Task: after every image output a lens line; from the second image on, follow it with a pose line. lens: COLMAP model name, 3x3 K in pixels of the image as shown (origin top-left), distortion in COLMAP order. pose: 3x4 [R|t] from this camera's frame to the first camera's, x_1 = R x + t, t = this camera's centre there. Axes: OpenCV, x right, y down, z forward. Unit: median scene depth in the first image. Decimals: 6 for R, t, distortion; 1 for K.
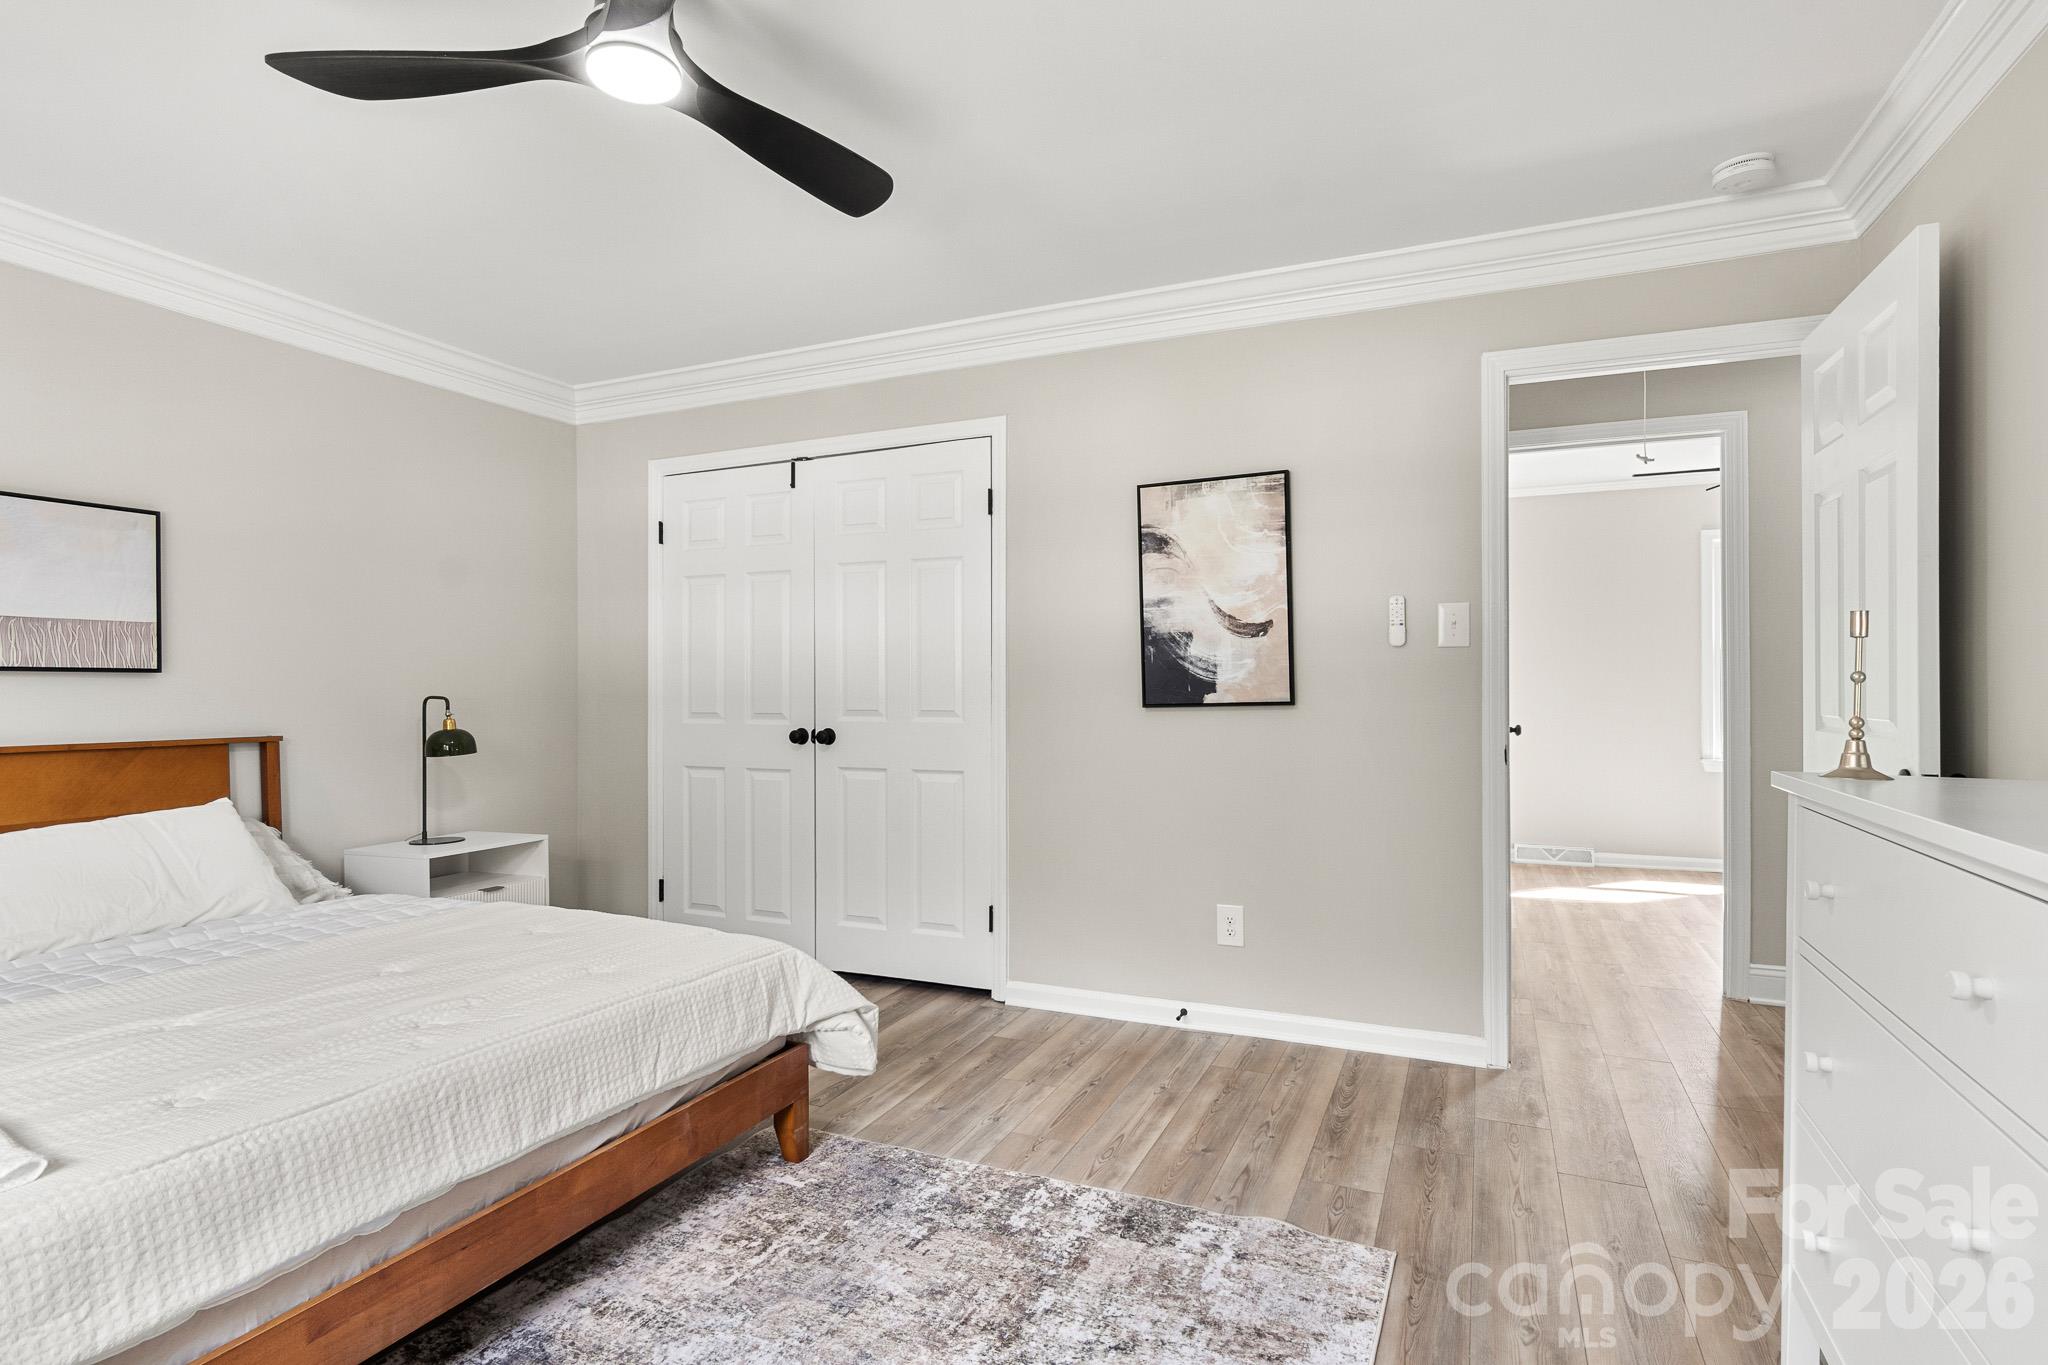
lens RADIAL K [[1042.0, 0, 1024.0], [0, 1042.0, 682.5], [0, 0, 1]] dist [0.001781, 0.000234]
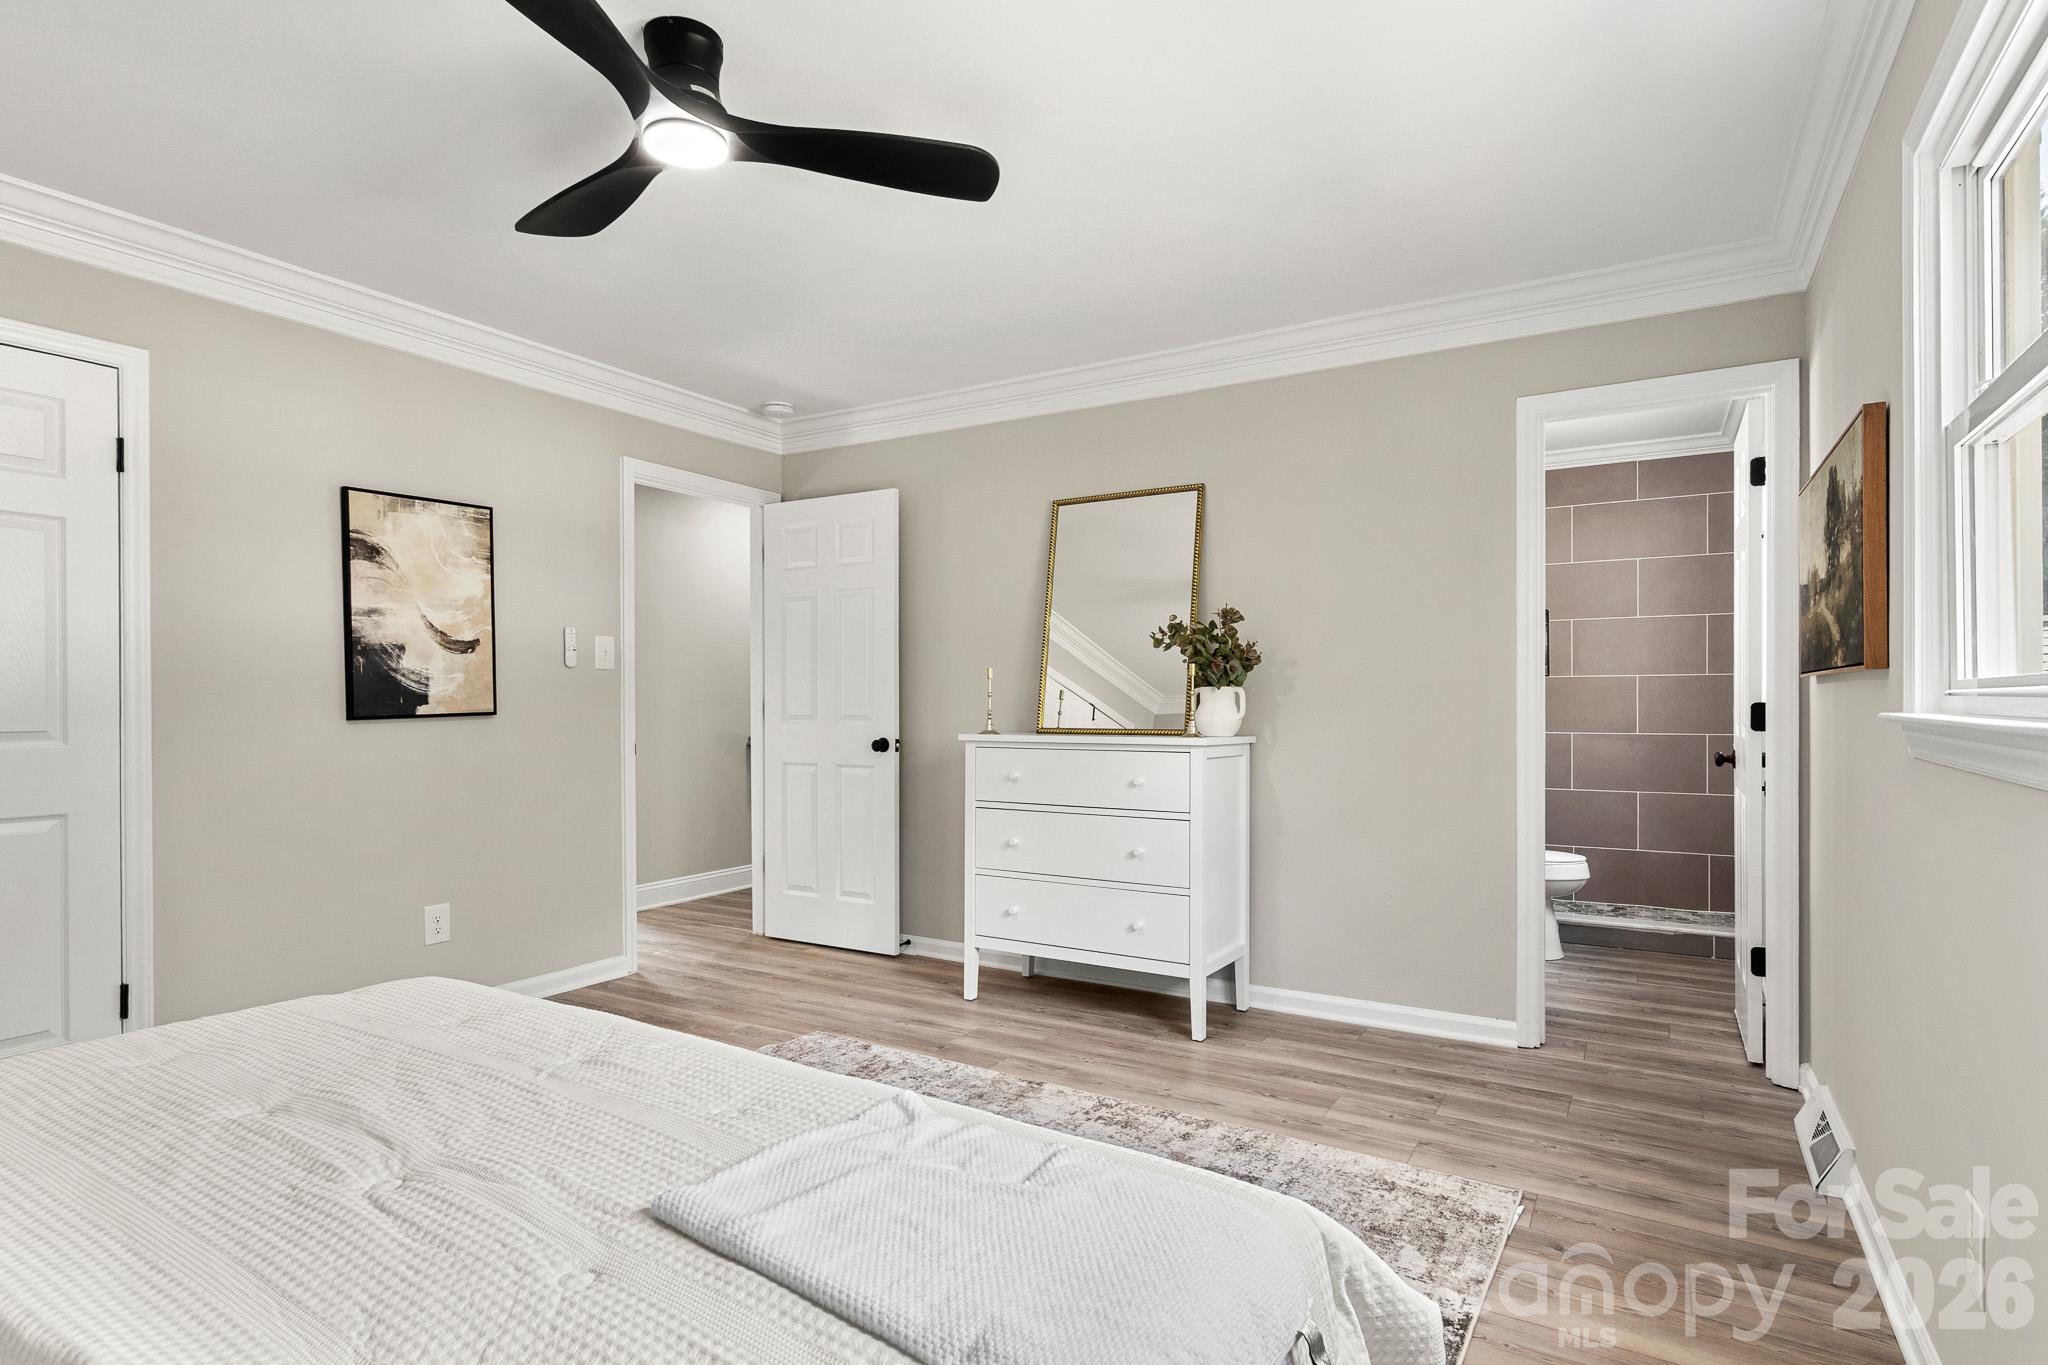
lens RADIAL K [[1044.6, 0, 1027.9], [0, 1044.6, 699.7], [0, 0, 1]] dist [0.002651, 0.000687]
pose [[0.124679, 0.003041, 0.992192, -0.791454], [-0.000171, 0.999995, -0.003044, 0.008364], [-0.992197, 0.000210, 0.124679, 0.275236]]
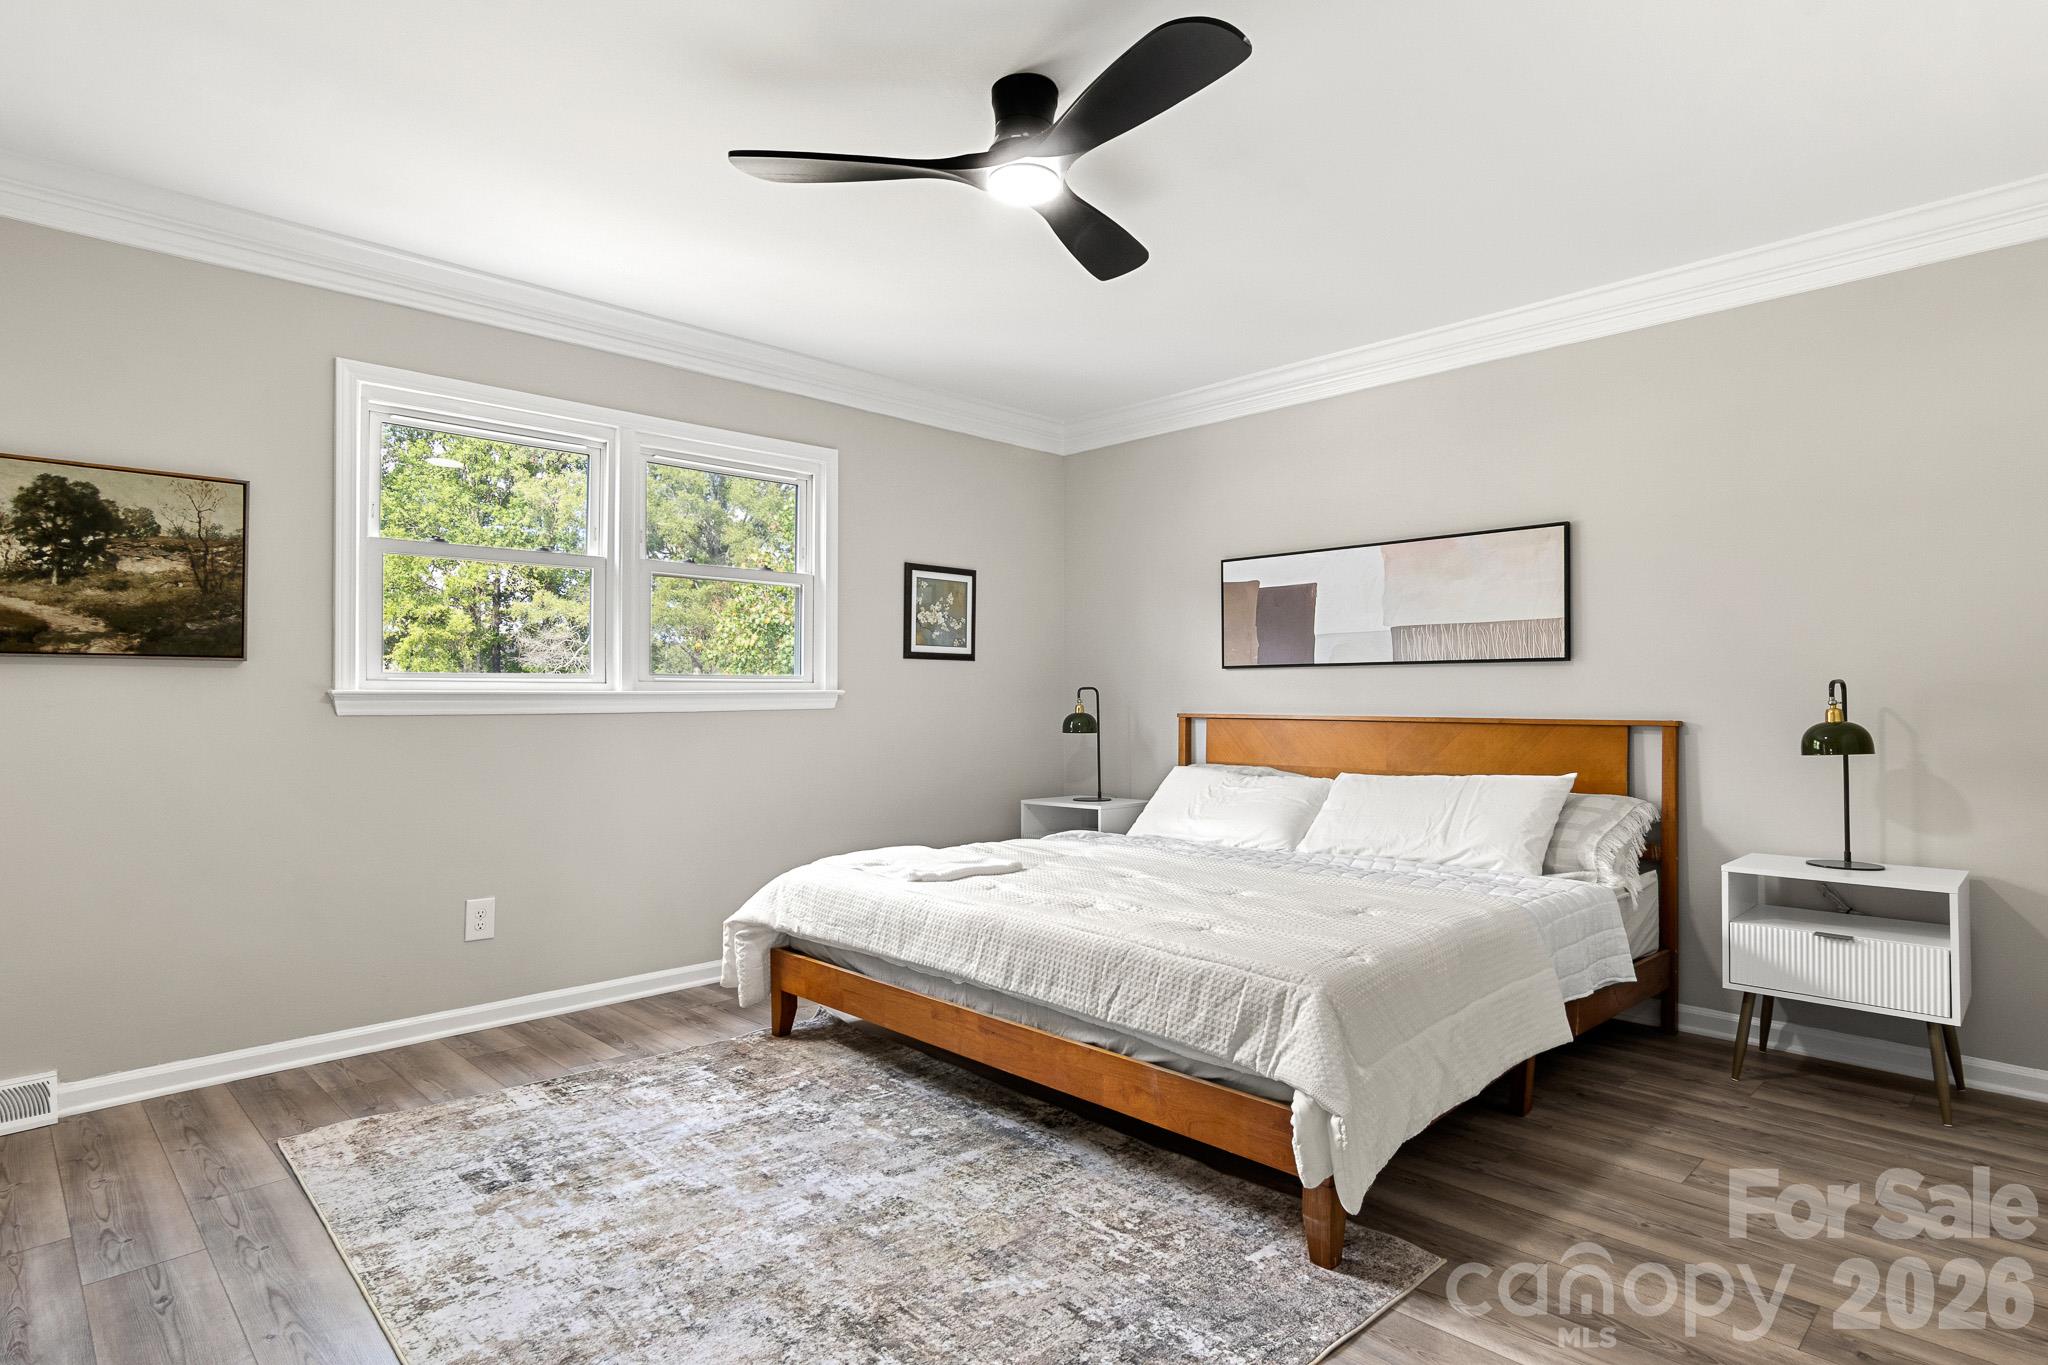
lens RADIAL K [[1074.7, 0, 1024.0], [0, 1074.7, 682.5], [0, 0, 1]] dist [0.001475, 0.000113]
pose [[-0.373011, -0.009504, -0.927778, 0.458364], [0.007742, 0.999881, -0.013356, 0.023857], [0.927795, -0.012165, -0.372893, 0.814987]]
